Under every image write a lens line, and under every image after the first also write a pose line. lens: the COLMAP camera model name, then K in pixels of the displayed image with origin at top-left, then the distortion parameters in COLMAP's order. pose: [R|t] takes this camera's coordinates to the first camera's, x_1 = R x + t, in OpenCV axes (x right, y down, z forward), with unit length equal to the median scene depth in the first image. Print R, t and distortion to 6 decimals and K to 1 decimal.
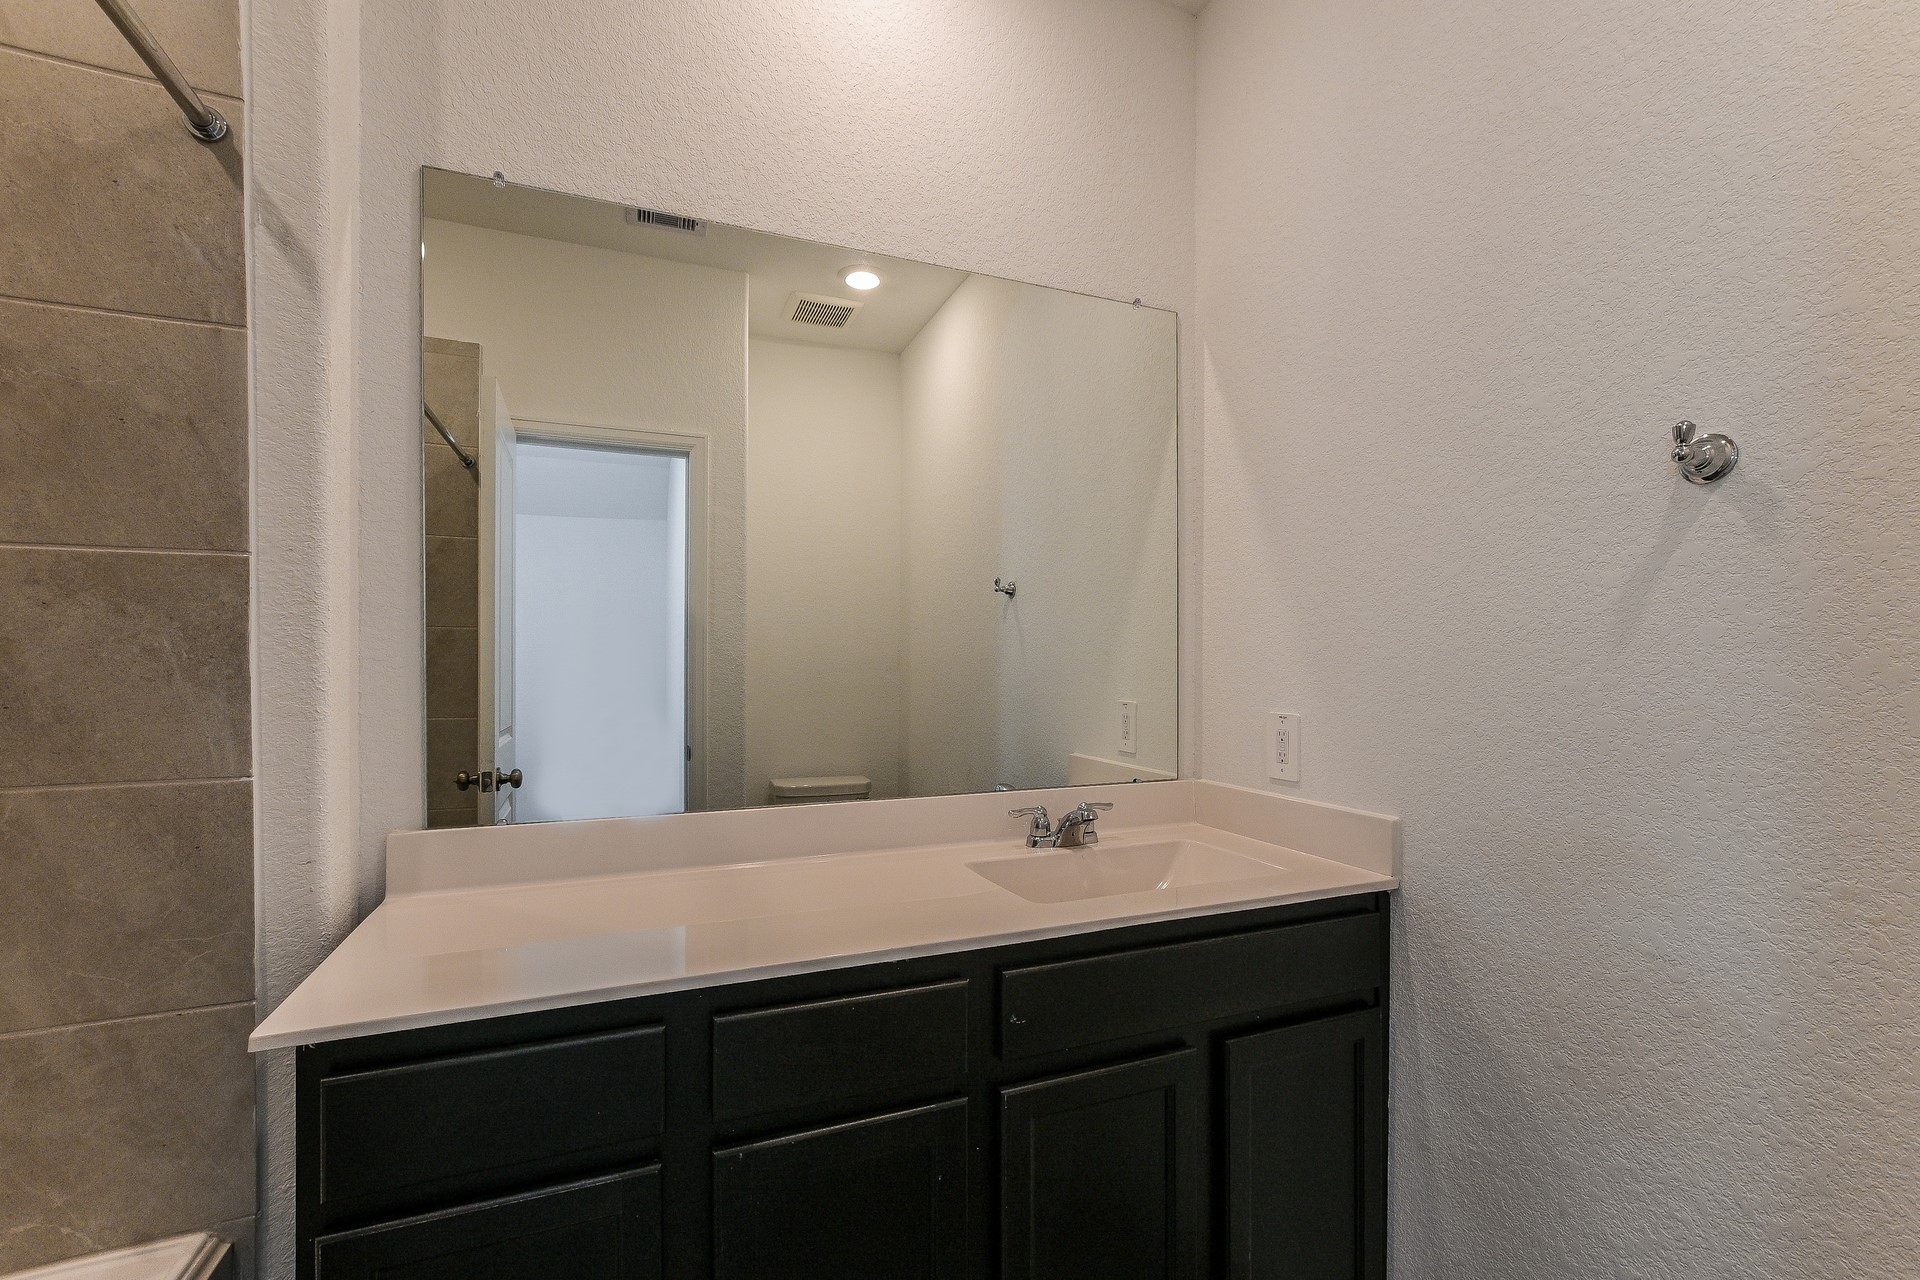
lens RADIAL K [[835.1, 0, 963.6], [0, 835.1, 669.6], [0, 0, 1]] dist [-0.002061, 0.000301]
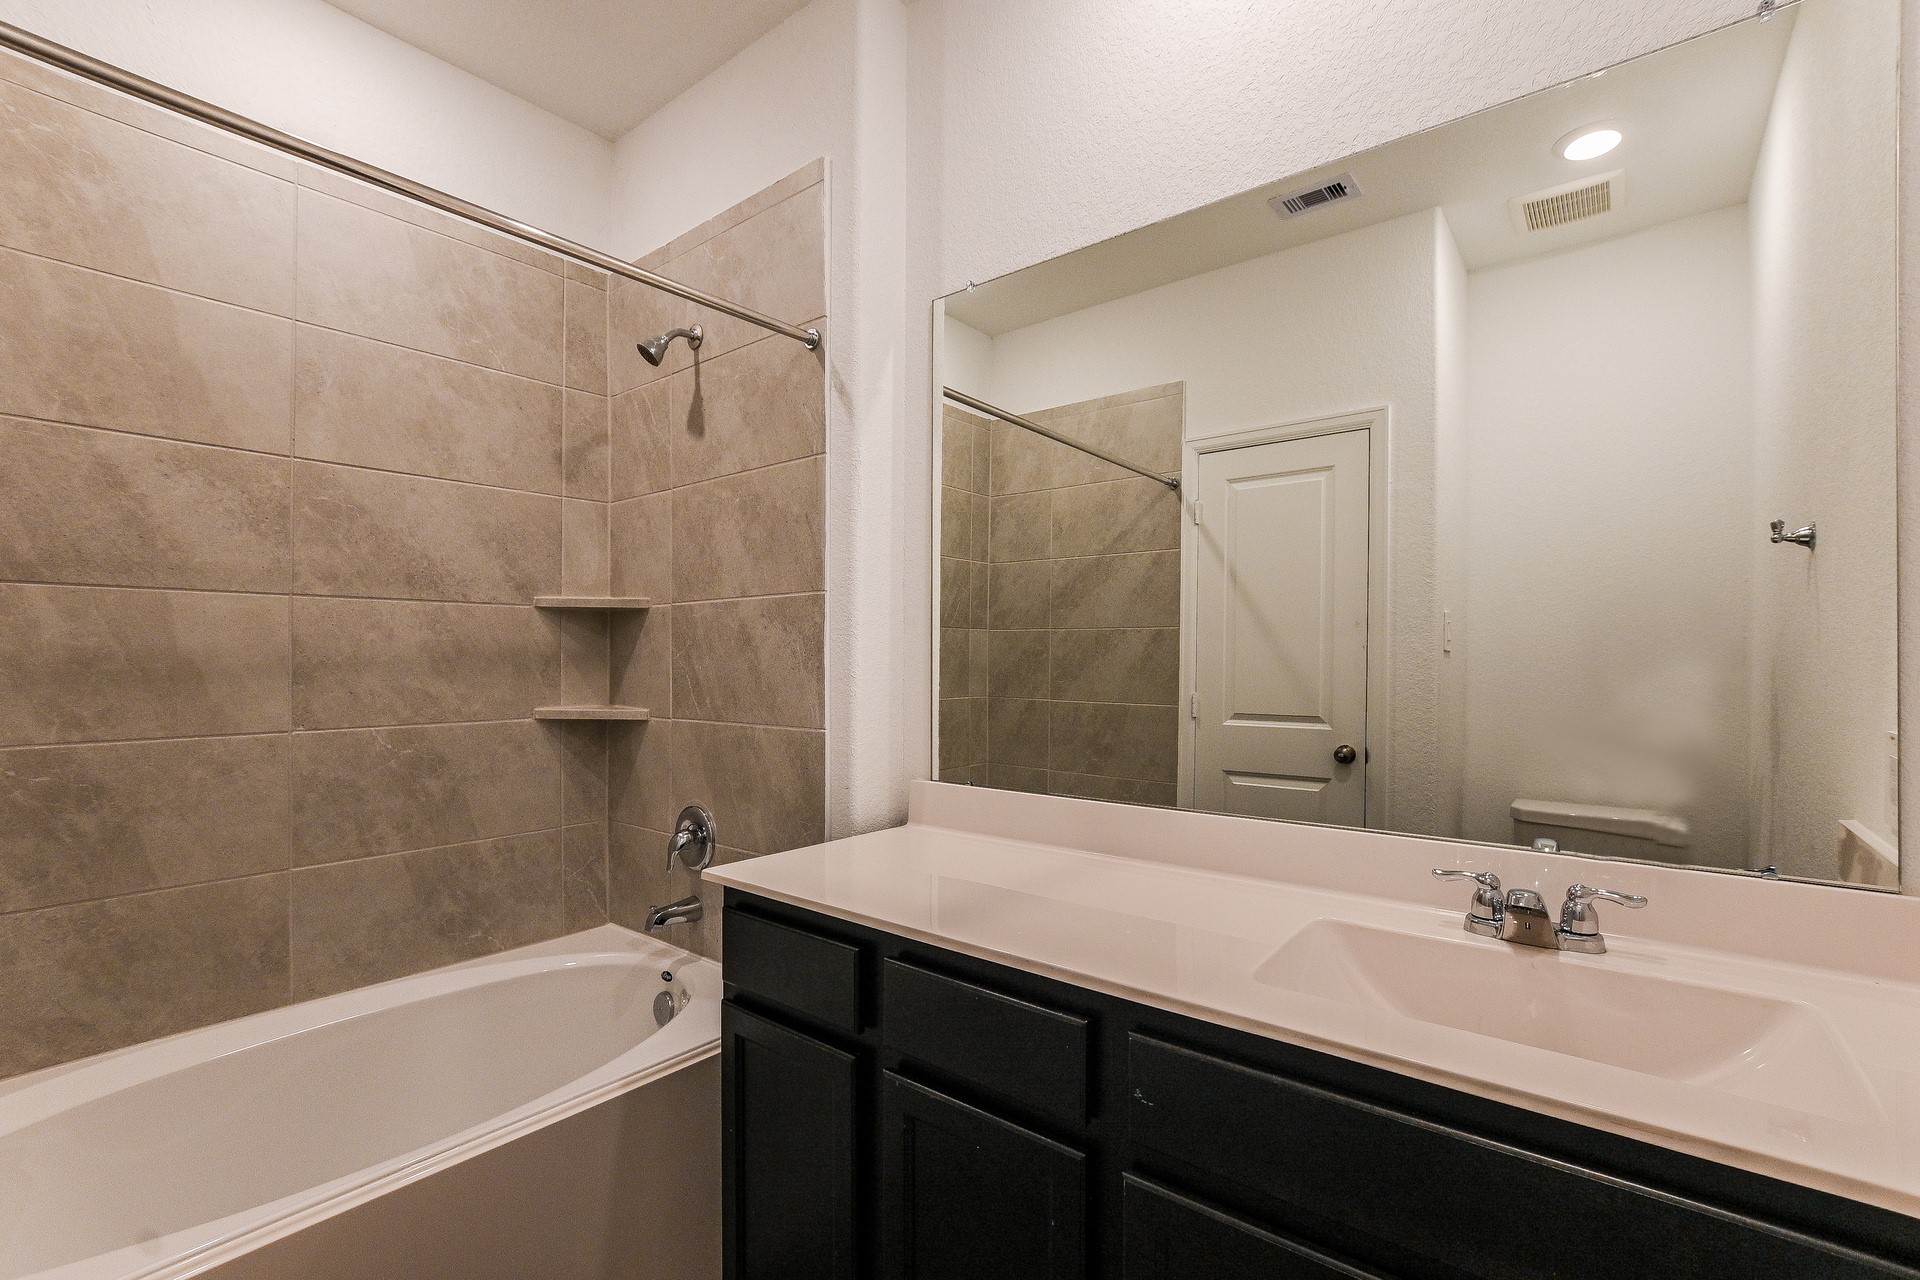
lens RADIAL K [[837.1, 0, 964.7], [0, 837.1, 650.8], [0, 0, 1]] dist [-0.019835, 0.000263]
pose [[0.482801, -0.006272, -0.875708, 0.682026], [-0.005091, 0.999937, -0.009969, -0.008820], [0.875715, 0.009271, 0.482739, 0.441723]]
